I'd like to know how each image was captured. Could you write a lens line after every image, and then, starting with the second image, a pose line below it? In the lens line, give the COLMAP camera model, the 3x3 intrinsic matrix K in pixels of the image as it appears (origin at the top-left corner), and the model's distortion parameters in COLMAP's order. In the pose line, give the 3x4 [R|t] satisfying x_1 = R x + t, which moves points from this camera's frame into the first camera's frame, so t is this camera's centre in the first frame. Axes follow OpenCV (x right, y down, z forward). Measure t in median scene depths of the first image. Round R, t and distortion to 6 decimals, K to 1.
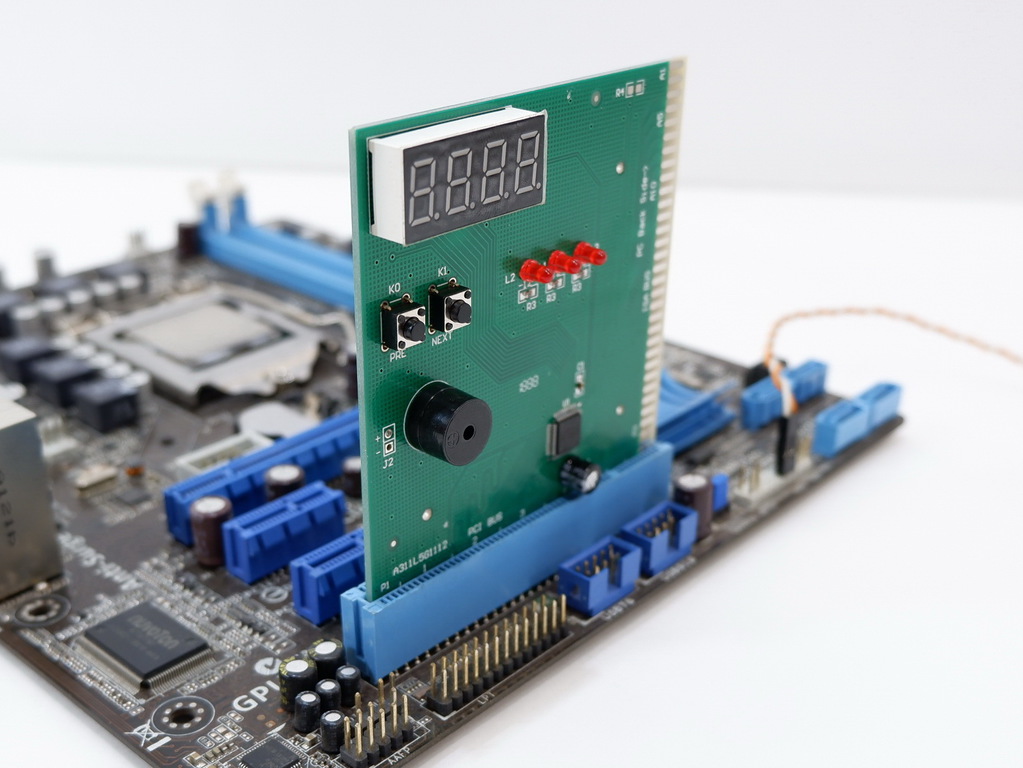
lens RADIAL K [[1267.8, 0, 479.6], [0, 1267.8, 474.2], [0, 0, 1]] dist [0.000425, 0.002684]
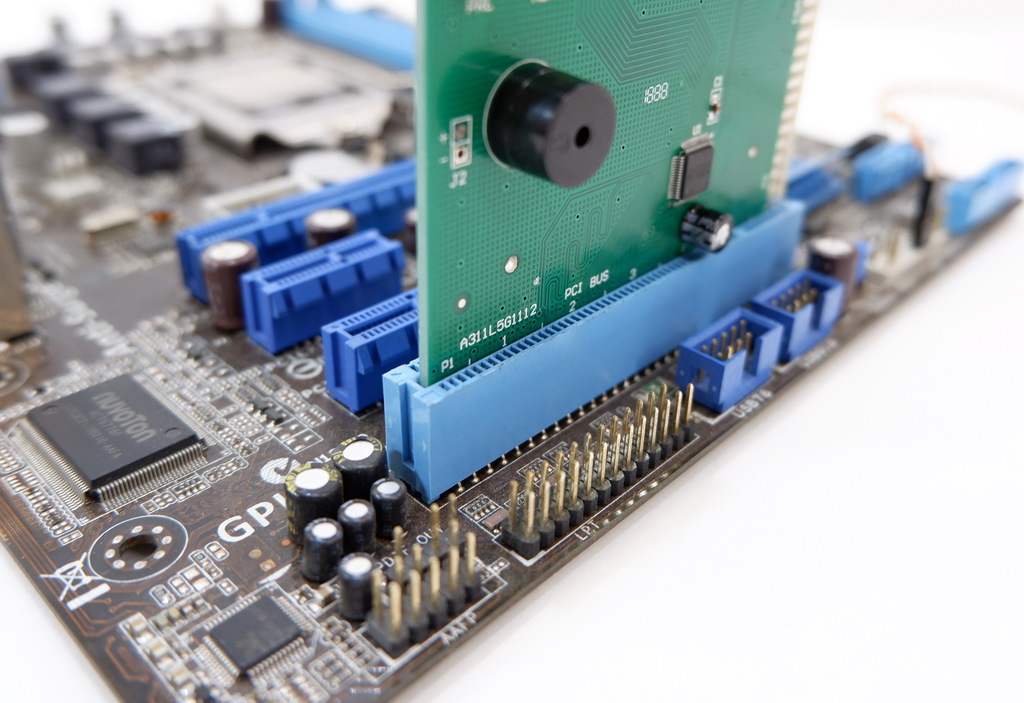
lens RADIAL K [[923.5, 0, 545.7], [0, 923.5, 283.1], [0, 0, 1]] dist [0.010629, 0.009523]
pose [[0.999130, 0.036455, 0.020238, -0.029910], [-0.036567, 0.999318, 0.005173, 0.035659], [-0.020036, -0.005908, 0.999782, 0.449289]]
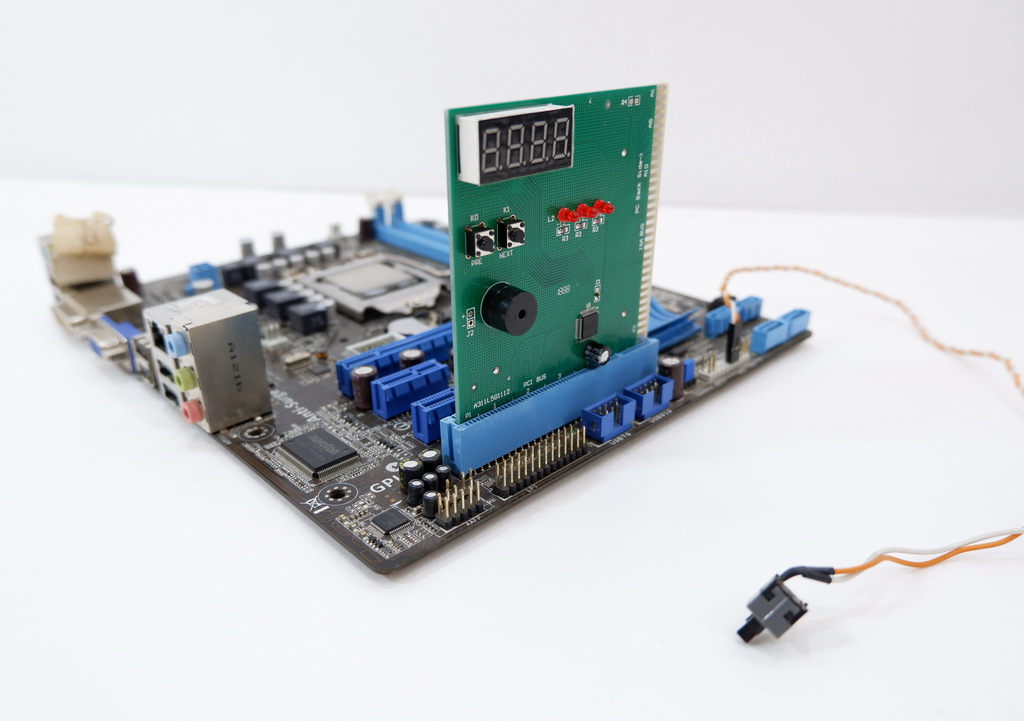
lens RADIAL K [[768.6, 0, 511.7], [0, 768.6, 383.5], [0, 0, 1]] dist [0.004376, 0.002892]
pose [[0.998257, 0.015486, -0.056956, 0.029208], [-0.017137, 0.999444, -0.028609, 0.068589], [0.056482, 0.029535, 0.997967, 0.051325]]
